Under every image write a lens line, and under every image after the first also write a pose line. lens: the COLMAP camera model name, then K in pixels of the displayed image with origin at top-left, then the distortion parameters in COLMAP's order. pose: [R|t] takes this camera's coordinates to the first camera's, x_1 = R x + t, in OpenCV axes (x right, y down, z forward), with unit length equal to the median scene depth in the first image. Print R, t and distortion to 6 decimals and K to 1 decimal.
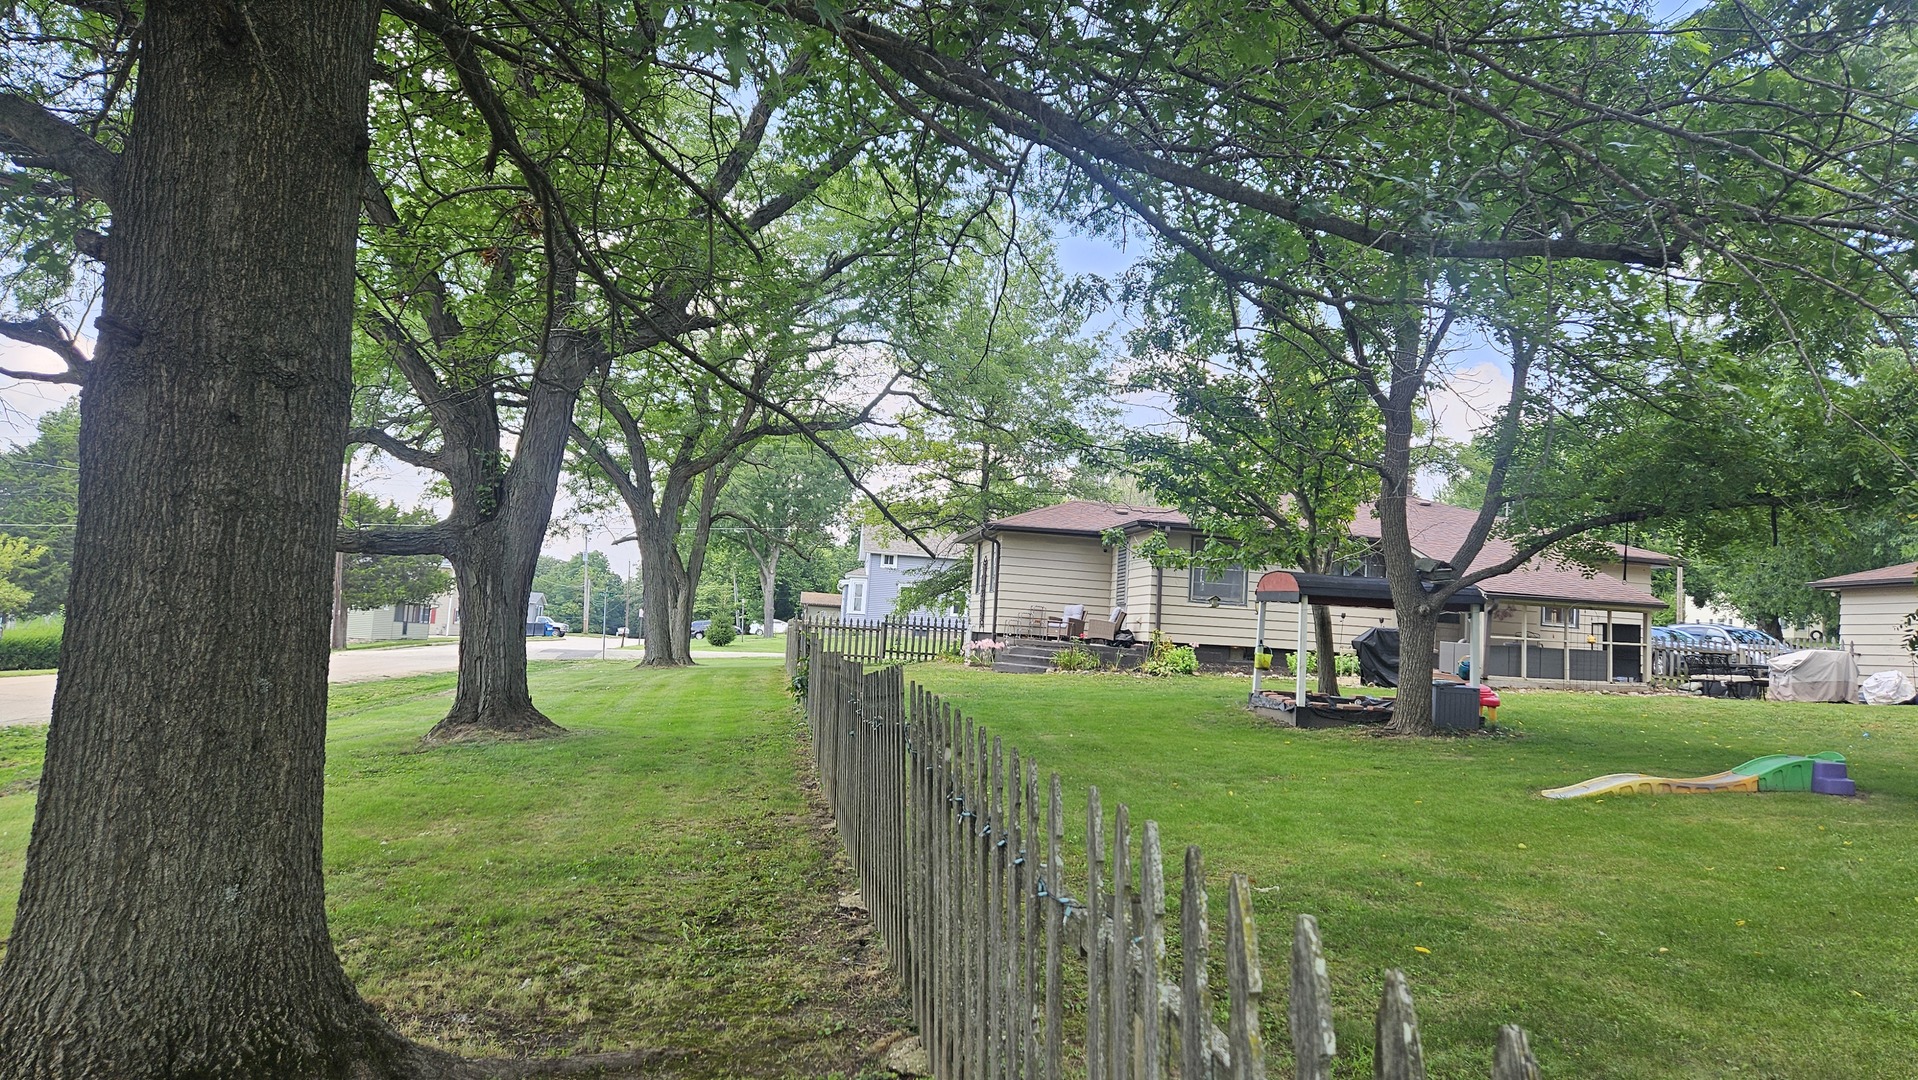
lens RADIAL K [[1306.3, 0, 958.2], [0, 1306.3, 538.9], [0, 0, 1]] dist [-0.001356, -0.003075]
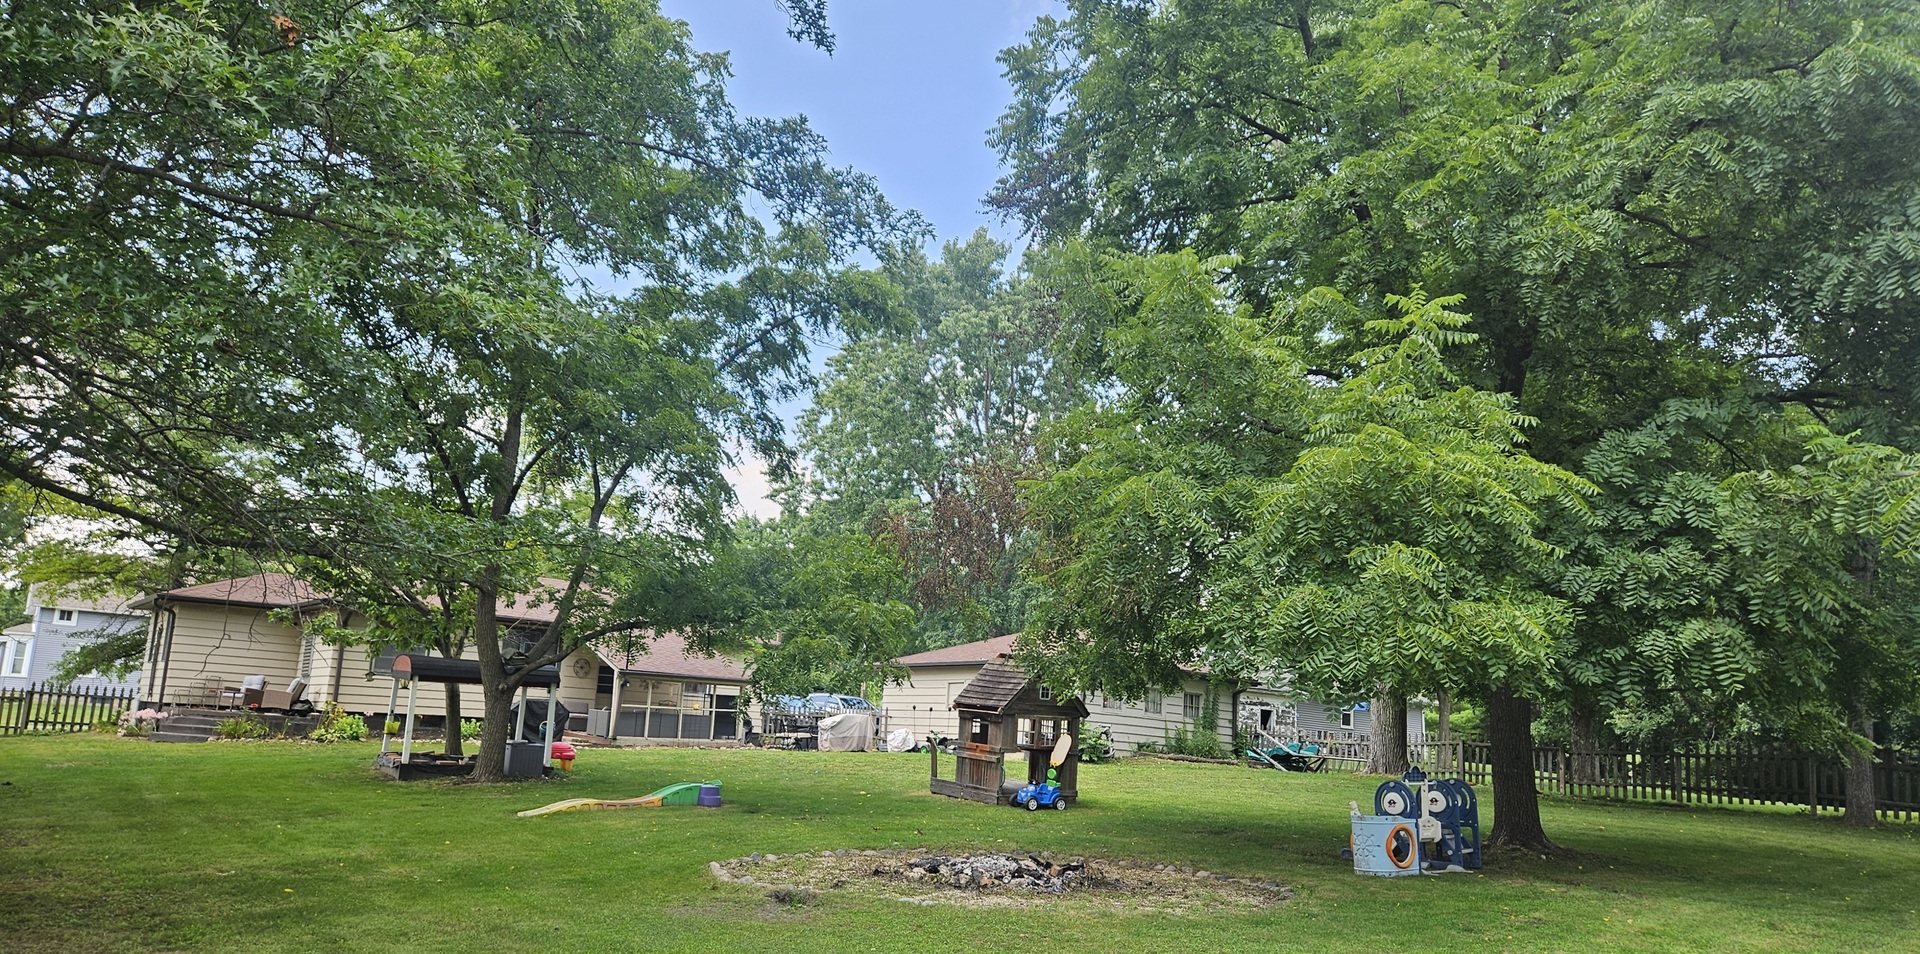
lens RADIAL K [[1209.4, 0, 984.1], [0, 1209.4, 534.2], [0, 0, 1]] dist [0.001879, -0.002607]
pose [[0.828580, 0.074657, 0.554870, 0.029606], [-0.039223, 0.996375, -0.075490, -0.012732], [-0.558495, 0.040786, 0.828505, -0.141346]]
